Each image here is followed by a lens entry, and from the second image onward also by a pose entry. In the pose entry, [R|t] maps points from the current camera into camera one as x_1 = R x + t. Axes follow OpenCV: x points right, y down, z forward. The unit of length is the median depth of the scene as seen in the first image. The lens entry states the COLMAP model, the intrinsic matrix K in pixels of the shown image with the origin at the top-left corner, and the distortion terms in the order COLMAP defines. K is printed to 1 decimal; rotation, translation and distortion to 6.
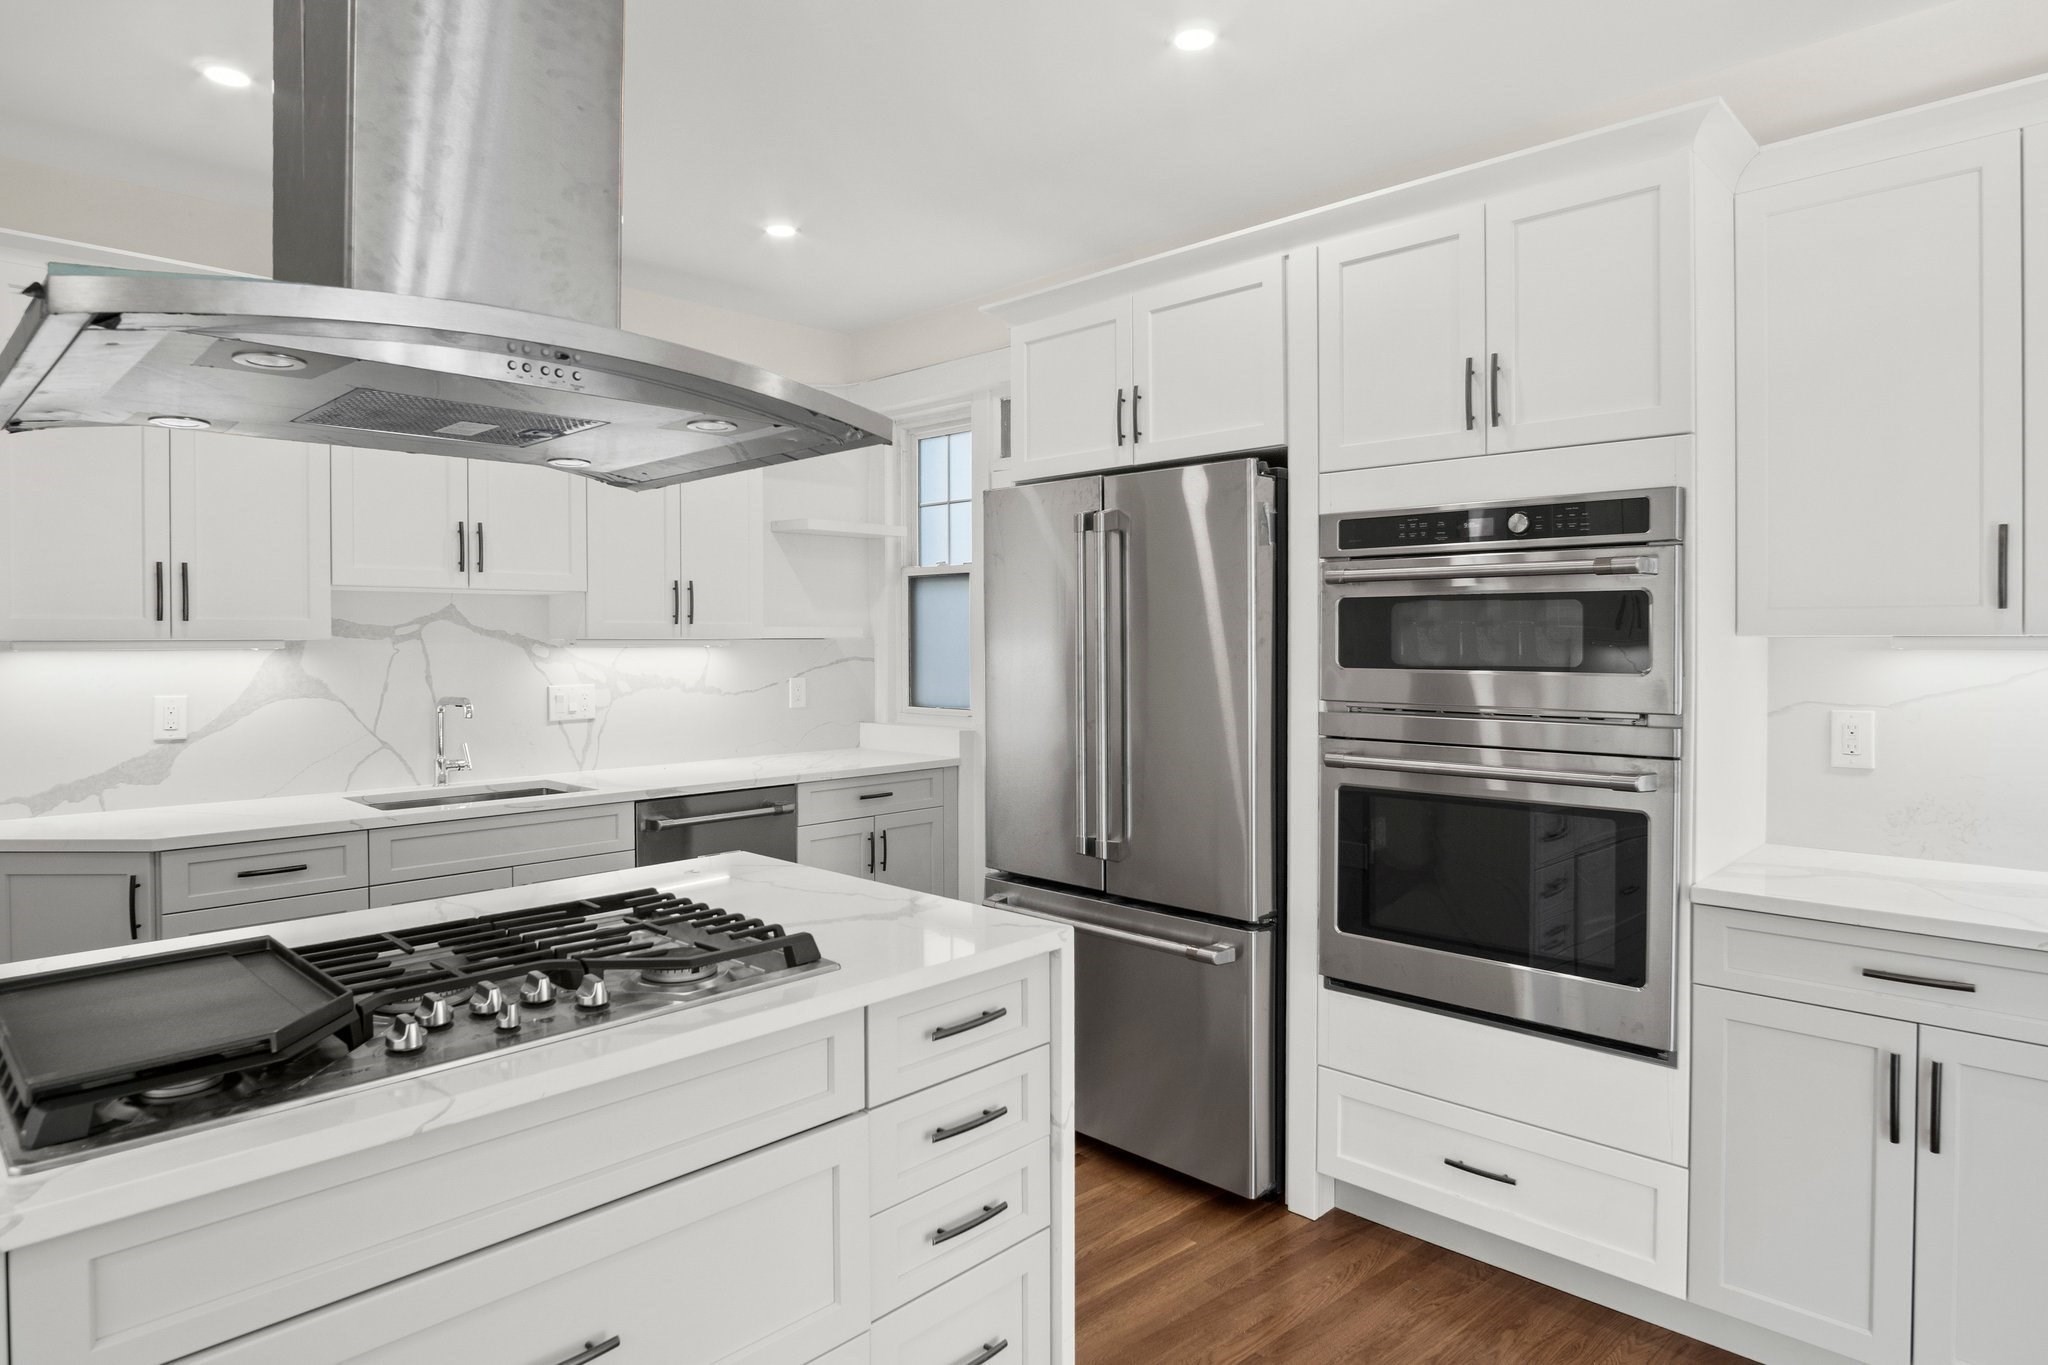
lens RADIAL K [[1157.3, 0, 1029.8], [0, 1157.3, 651.9], [0, 0, 1]] dist [-0.025602, 0.002784]
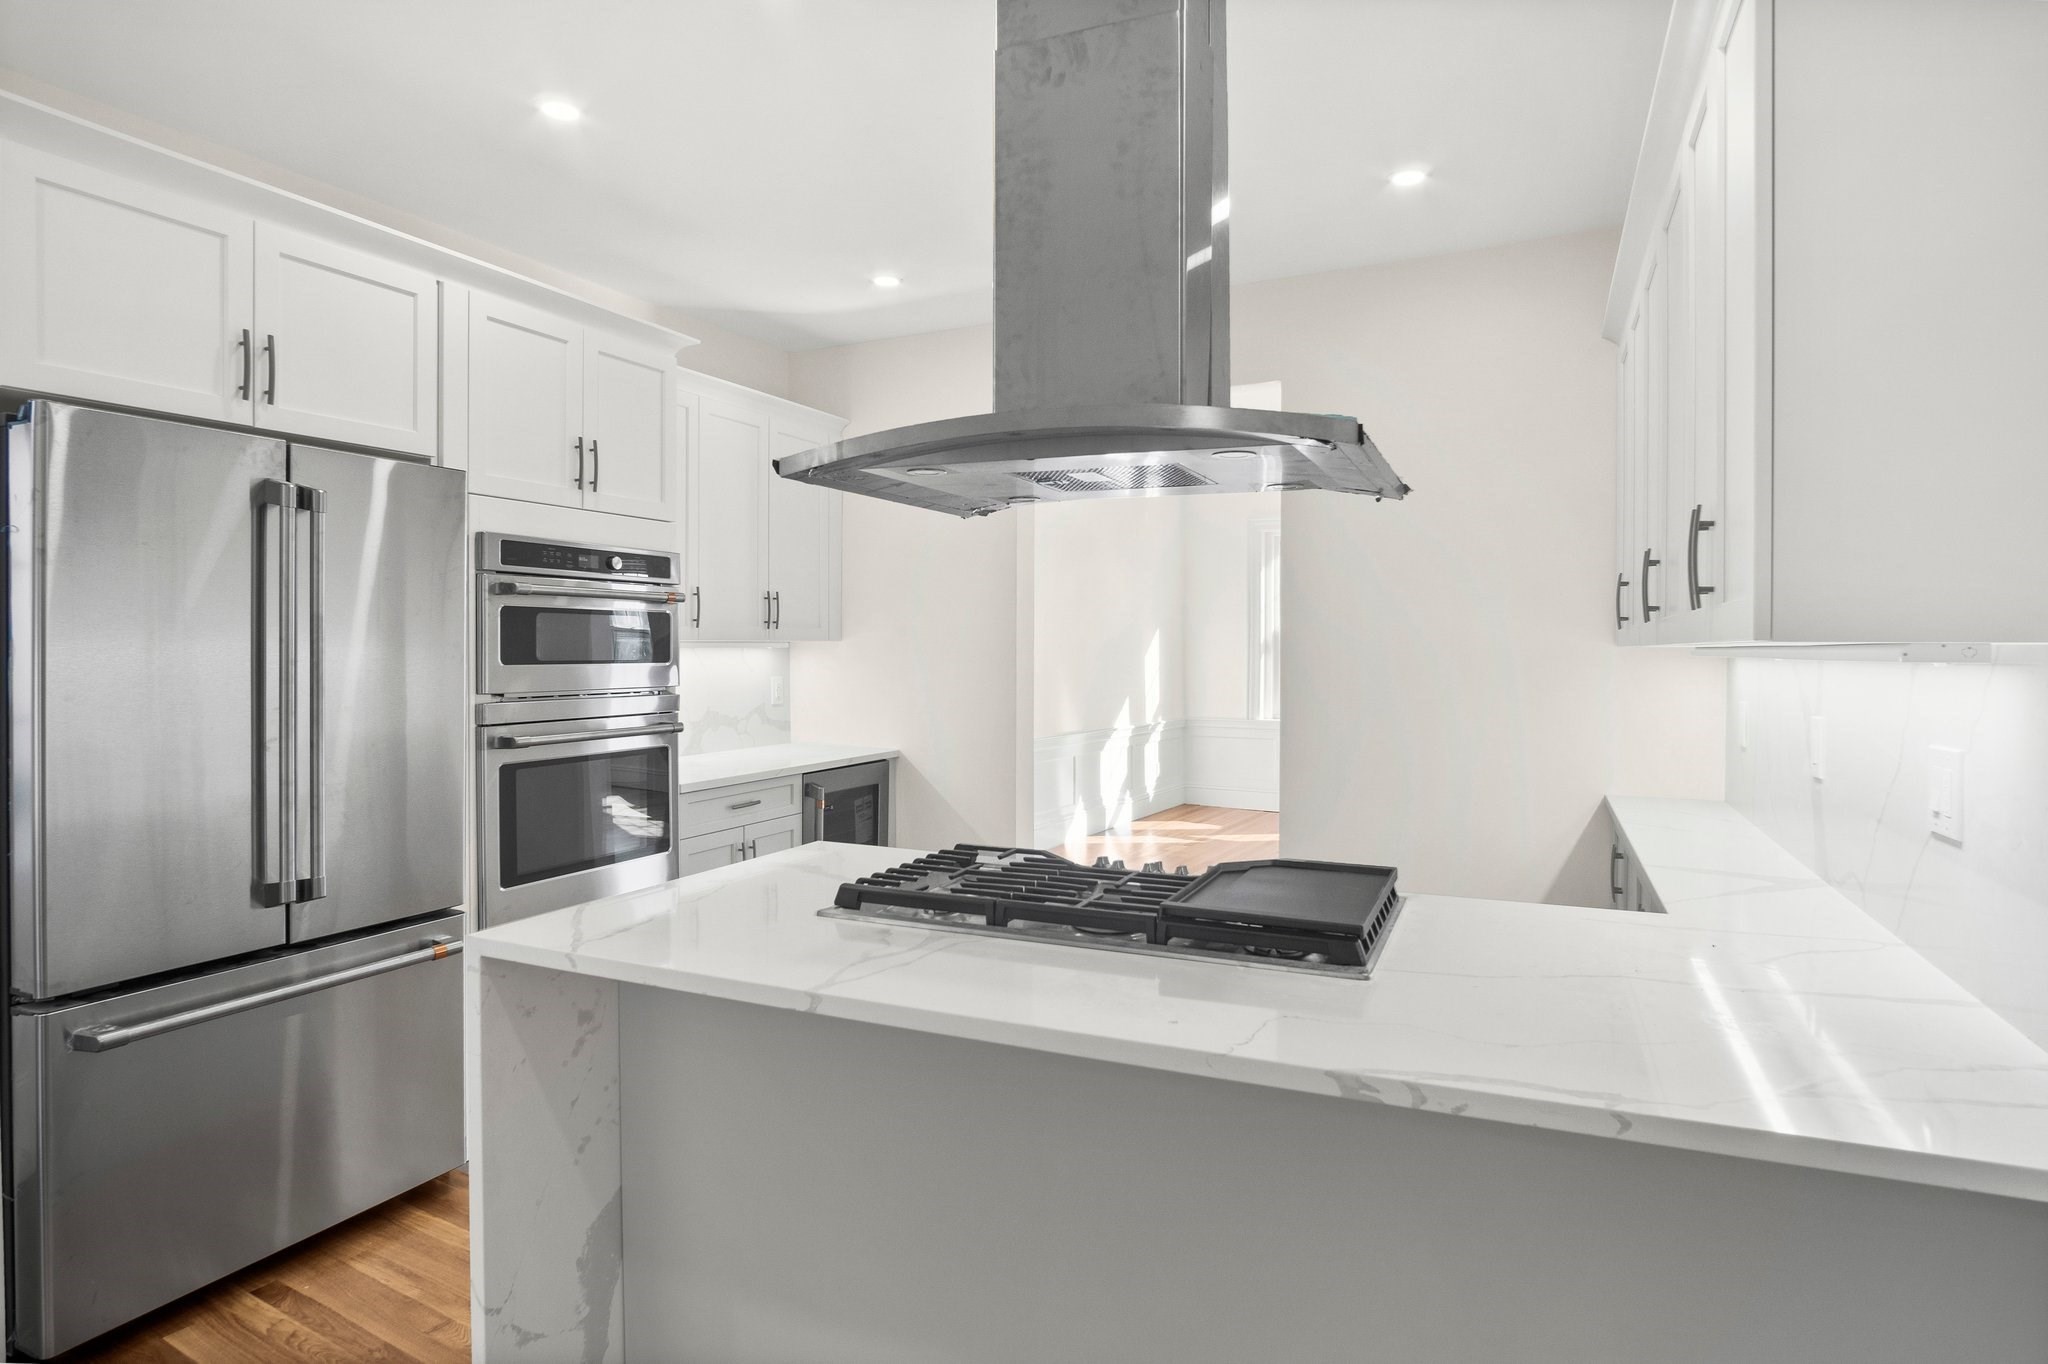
lens RADIAL K [[1157.3, 0, 1029.8], [0, 1157.3, 651.4], [0, 0, 1]] dist [-0.025602, 0.002784]
pose [[-0.342071, -0.004227, 0.939665, -0.969488], [0.006080, 0.999959, 0.006712, -0.004460], [-0.939655, 0.008009, -0.342031, 0.854412]]
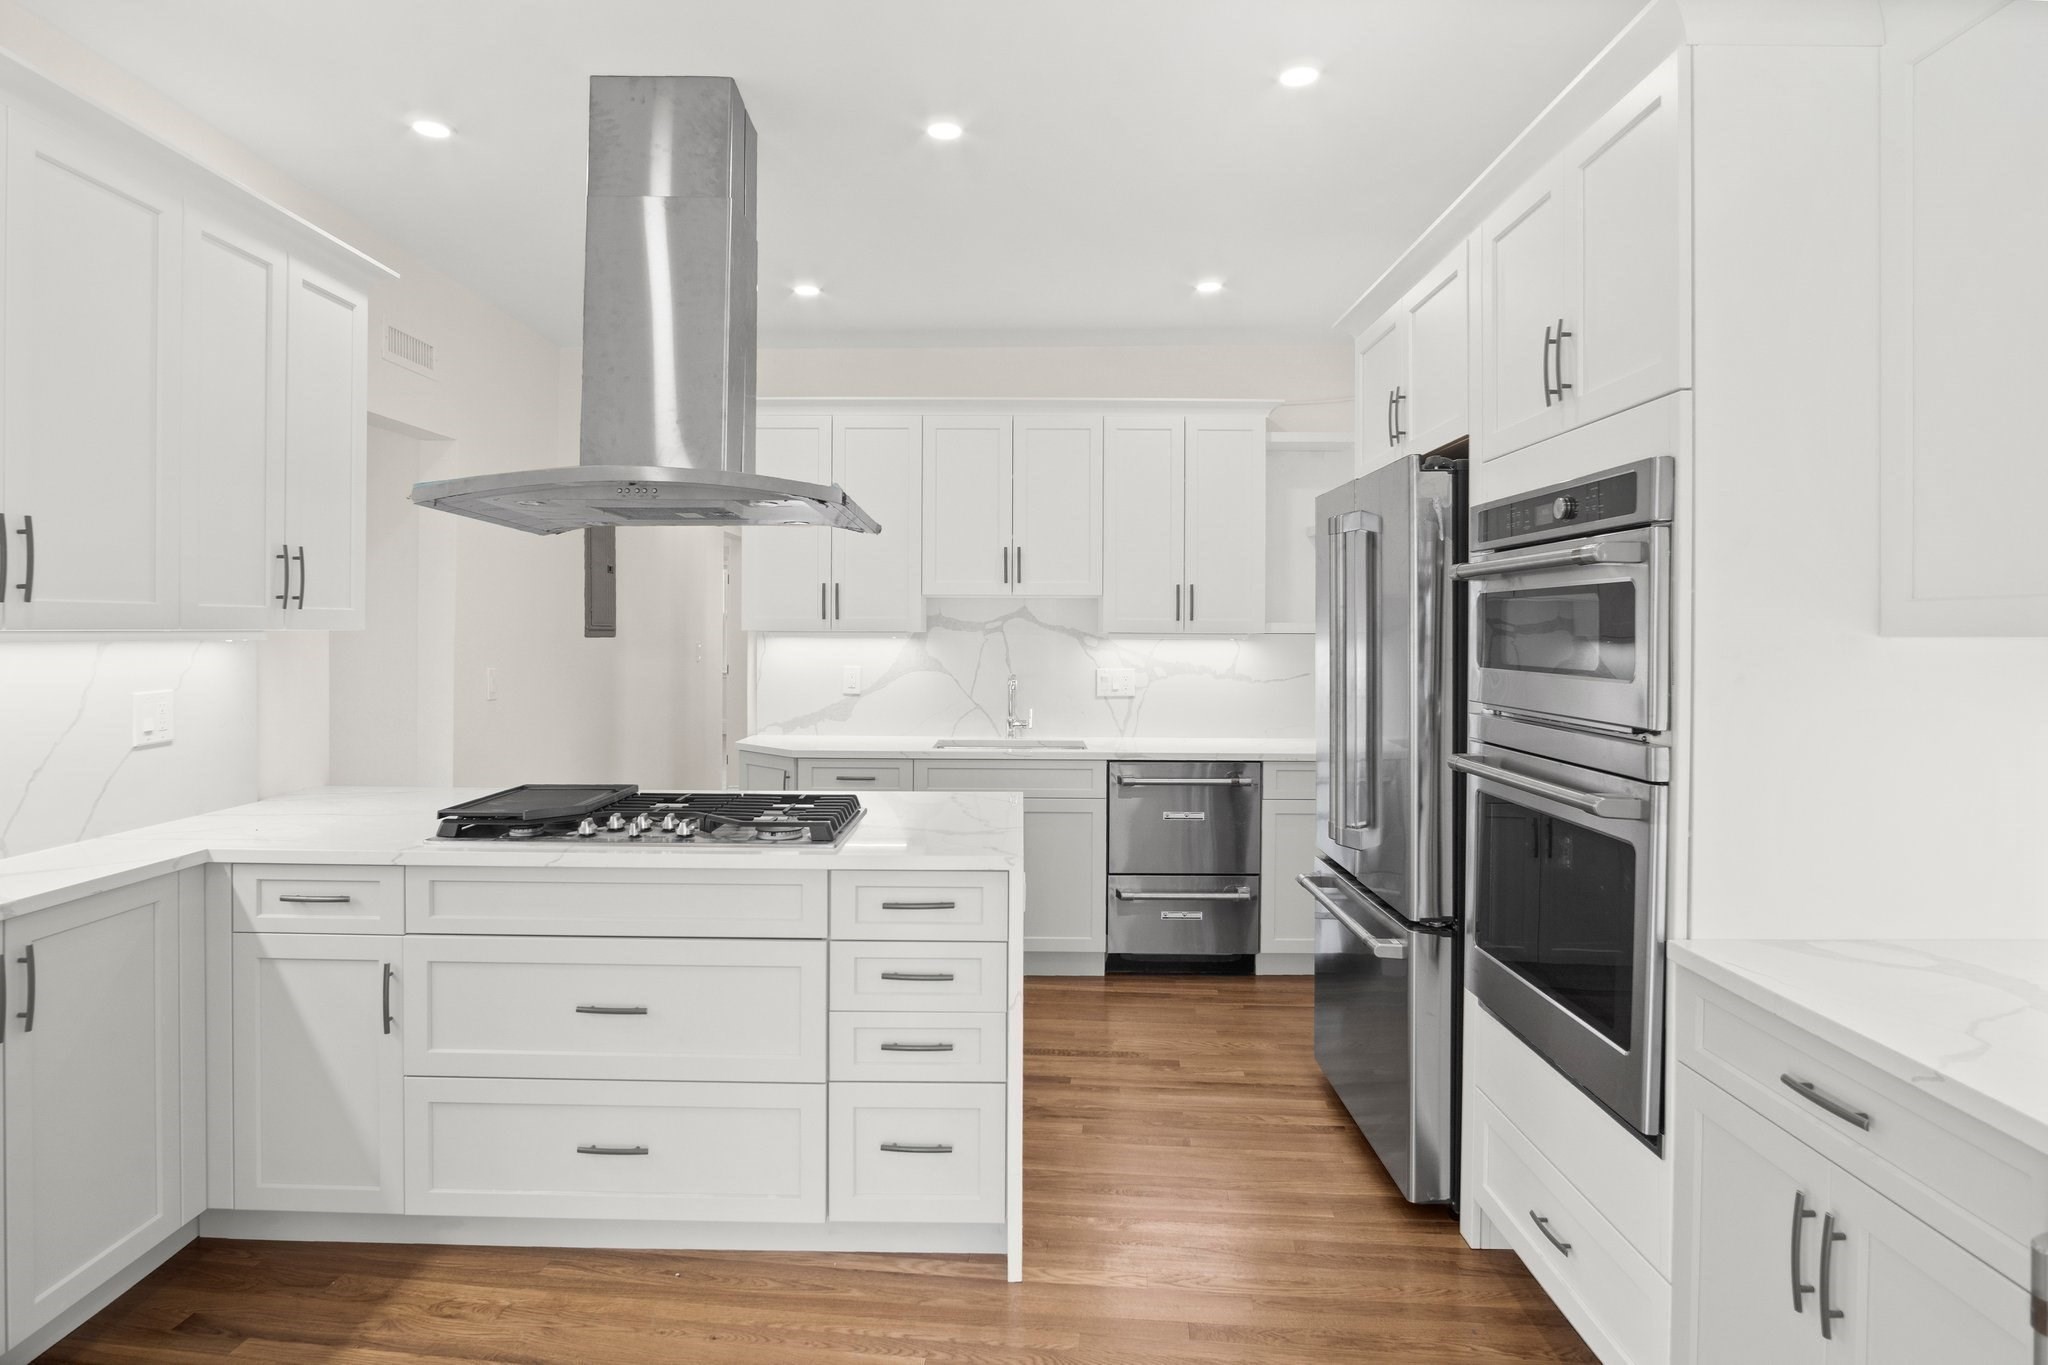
lens RADIAL K [[1158.8, 0, 1025.6], [0, 1158.8, 637.9], [0, 0, 1]] dist [-0.022111, 0.000903]
pose [[0.688165, 0.009639, -0.725491, 0.671268], [-0.014540, 0.999894, -0.000508, -0.004483], [0.725409, 0.010898, 0.688232, 0.072491]]
